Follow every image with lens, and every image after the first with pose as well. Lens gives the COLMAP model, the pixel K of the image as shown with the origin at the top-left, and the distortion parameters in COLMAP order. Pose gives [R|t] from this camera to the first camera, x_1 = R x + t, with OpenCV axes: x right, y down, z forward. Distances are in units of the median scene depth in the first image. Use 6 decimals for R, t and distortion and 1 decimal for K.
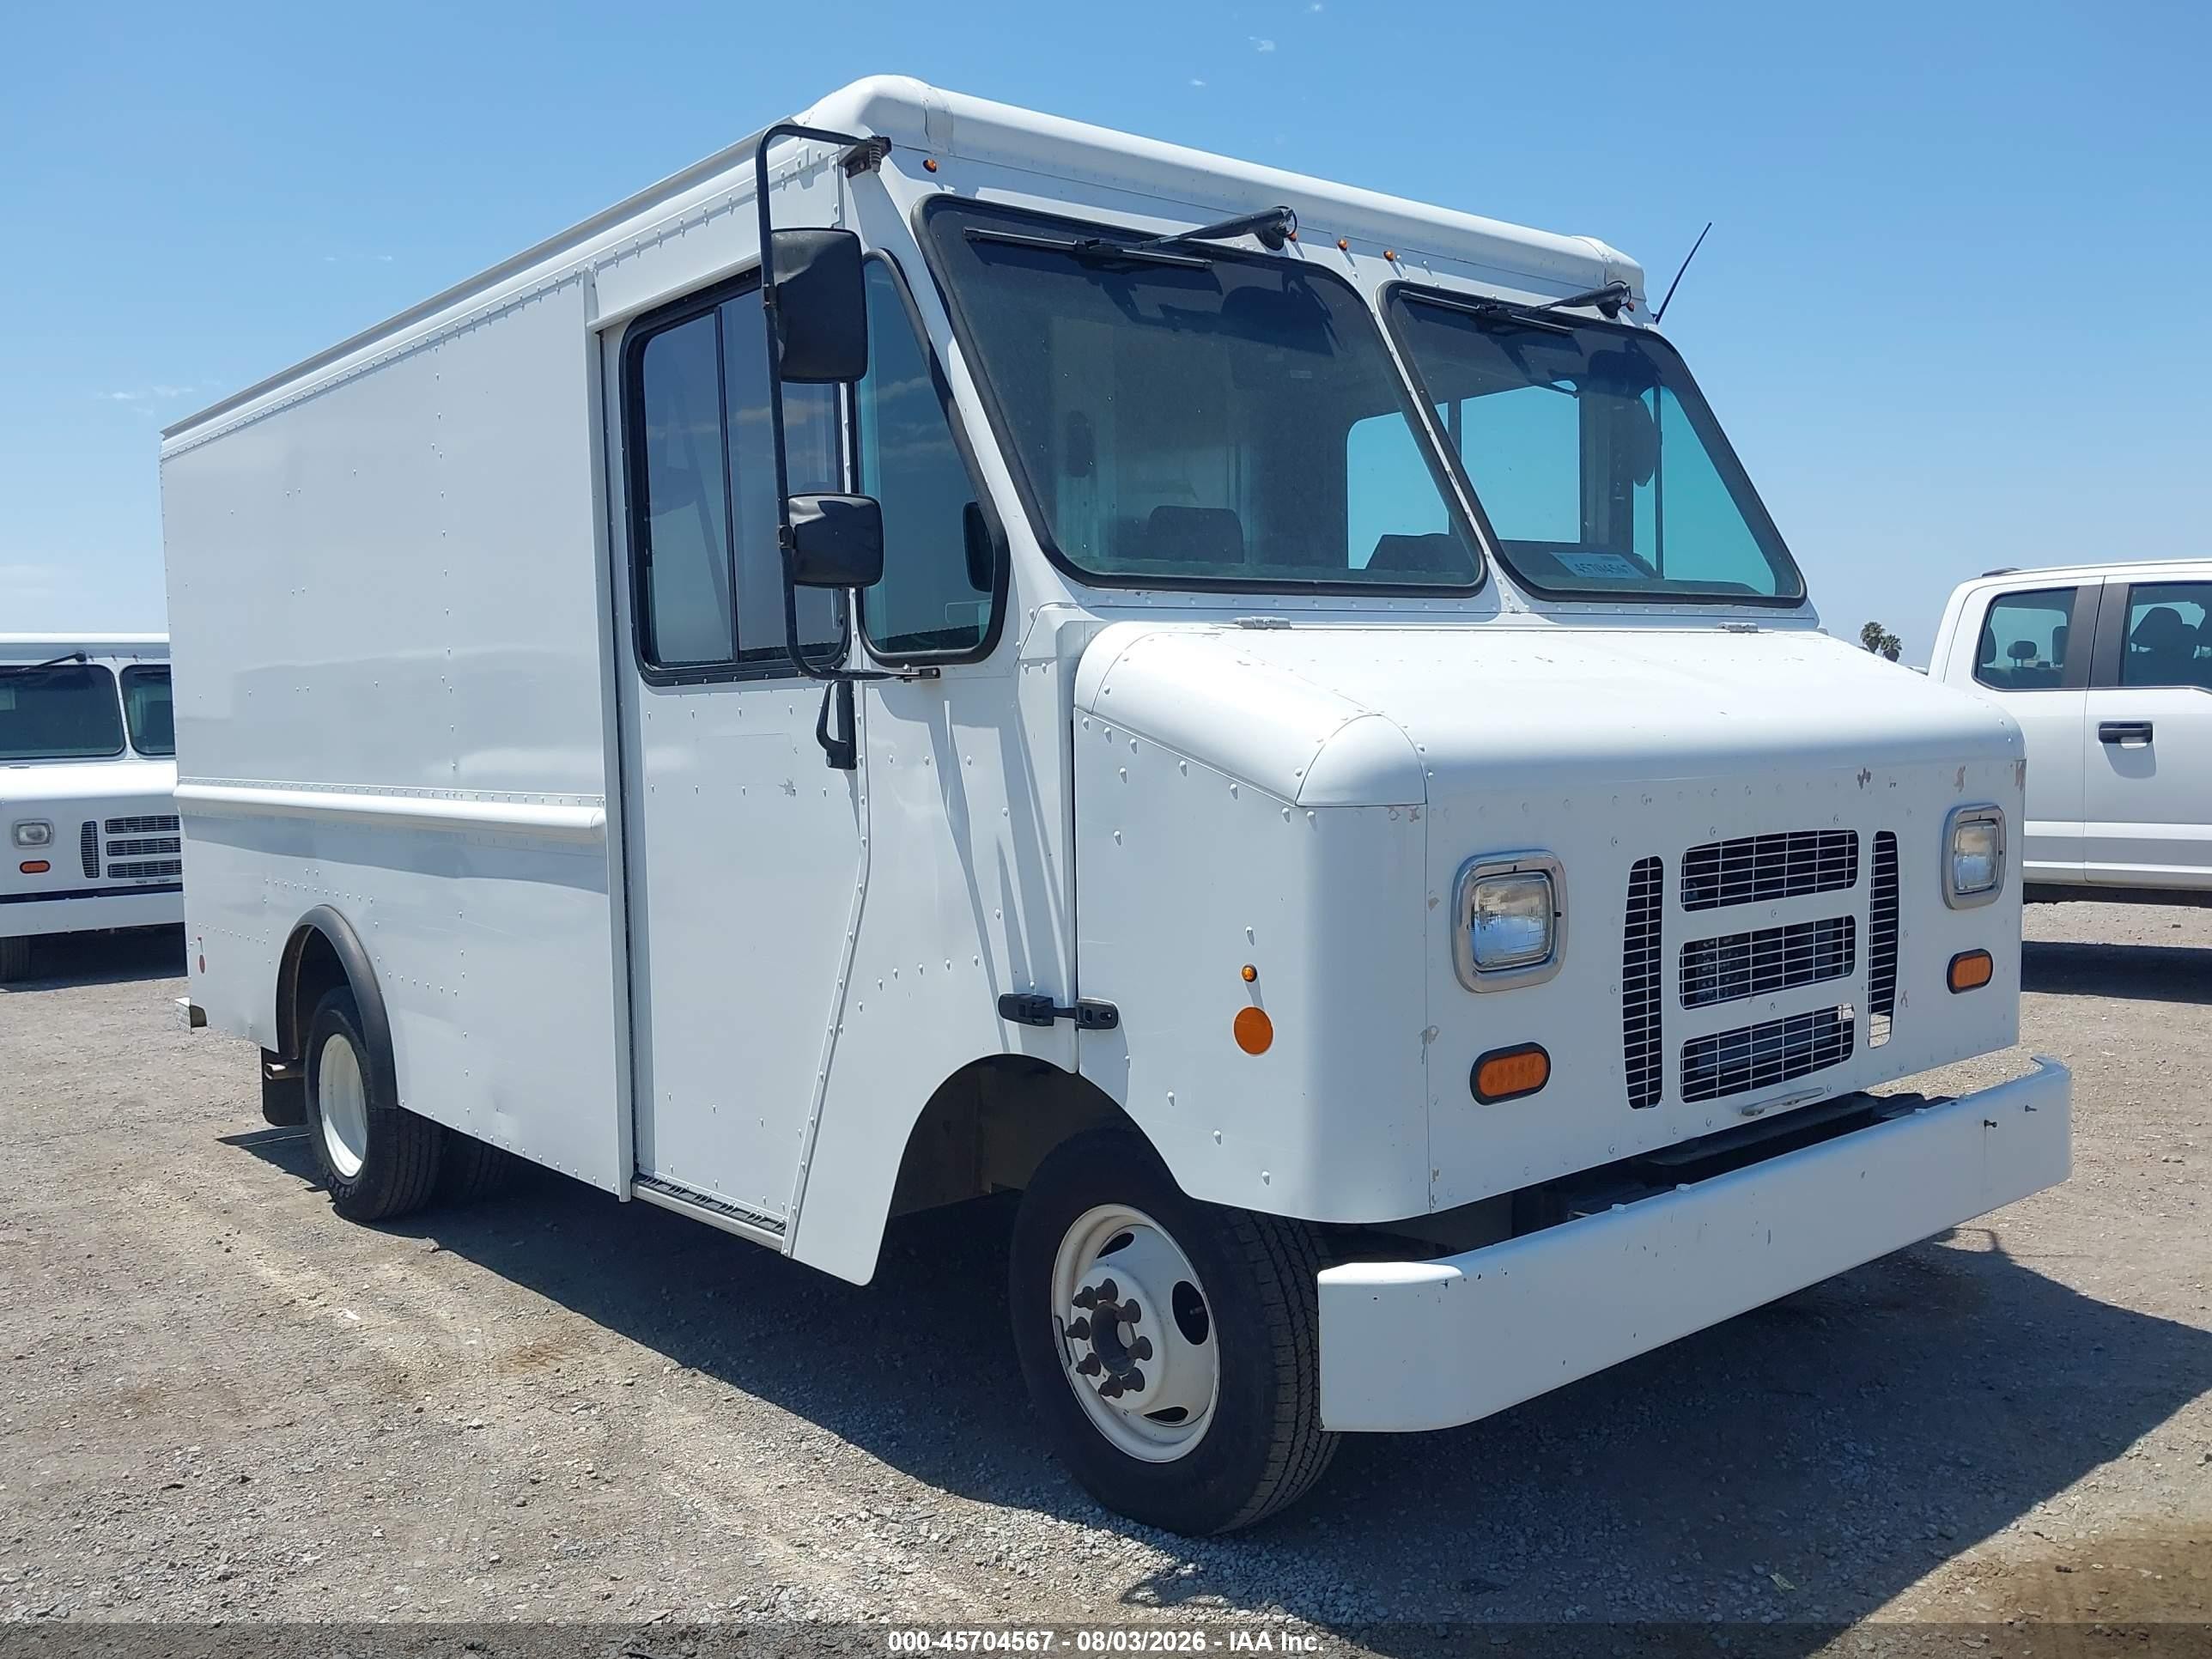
lens RADIAL K [[1924.4, 0, 1106.0], [0, 1924.4, 829.5], [0, 0, 1]] dist [-0.001987, -0.003015]
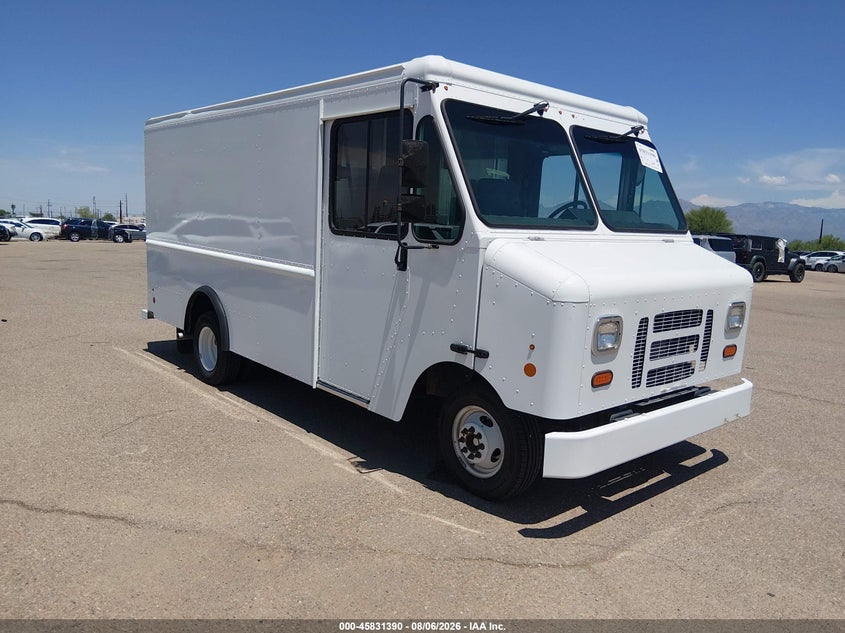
lens RADIAL K [[647.1, 0, 422.5], [0, 647.1, 316.5], [0, 0, 1]] dist [0.028368, 0.001705]
pose [[0.997465, 0.068150, 0.020458, -0.123762], [-0.069802, 0.992977, 0.095518, -0.063381], [-0.013804, -0.096704, 0.995217, -0.126981]]
